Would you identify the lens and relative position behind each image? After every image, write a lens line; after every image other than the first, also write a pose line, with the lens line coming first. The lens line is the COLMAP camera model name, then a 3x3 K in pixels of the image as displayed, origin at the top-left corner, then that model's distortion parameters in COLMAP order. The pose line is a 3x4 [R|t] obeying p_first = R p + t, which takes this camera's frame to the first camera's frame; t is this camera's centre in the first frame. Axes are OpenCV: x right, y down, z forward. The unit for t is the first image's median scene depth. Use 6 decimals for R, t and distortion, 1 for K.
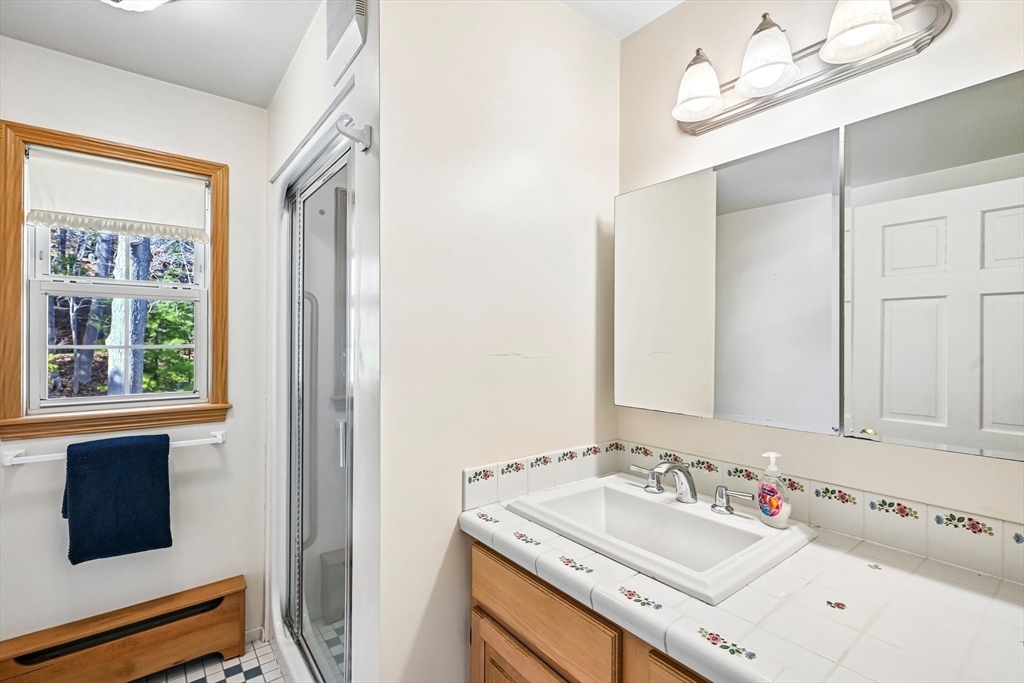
lens RADIAL K [[471.7, 0, 513.7], [0, 471.7, 339.5], [0, 0, 1]] dist [0.000218, 0.000219]
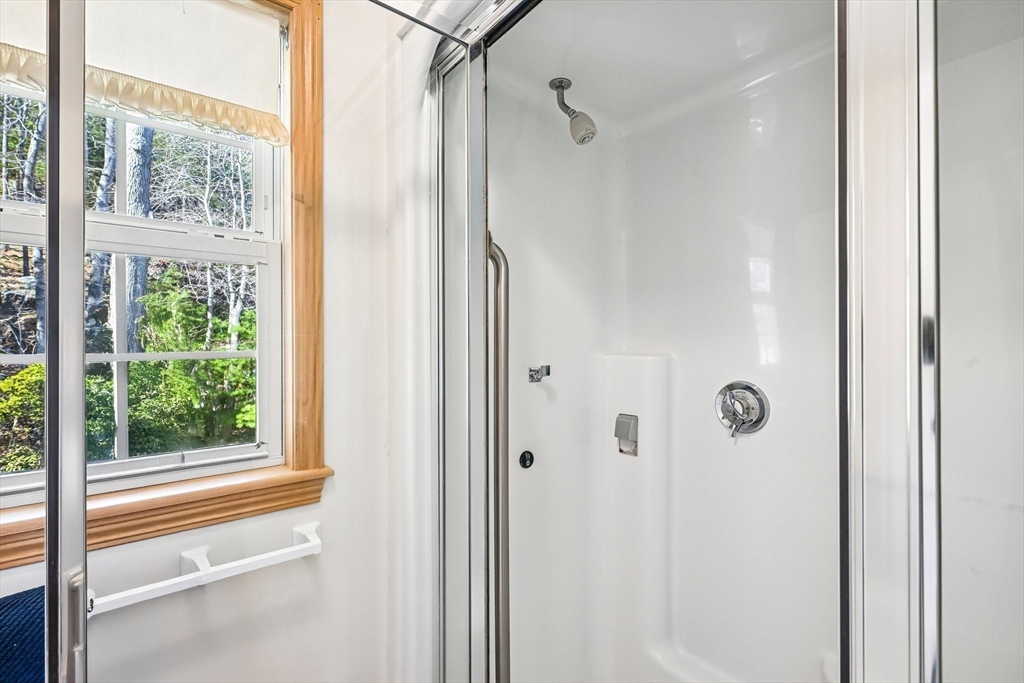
lens RADIAL K [[458.8, 0, 511.0], [0, 458.8, 341.4], [0, 0, 1]] dist [-0.000969, 0.000294]
pose [[0.999880, -0.007273, 0.013705, -0.417317], [0.007284, 0.999973, -0.000745, 0.002984], [-0.013699, 0.000845, 0.999906, 0.512747]]
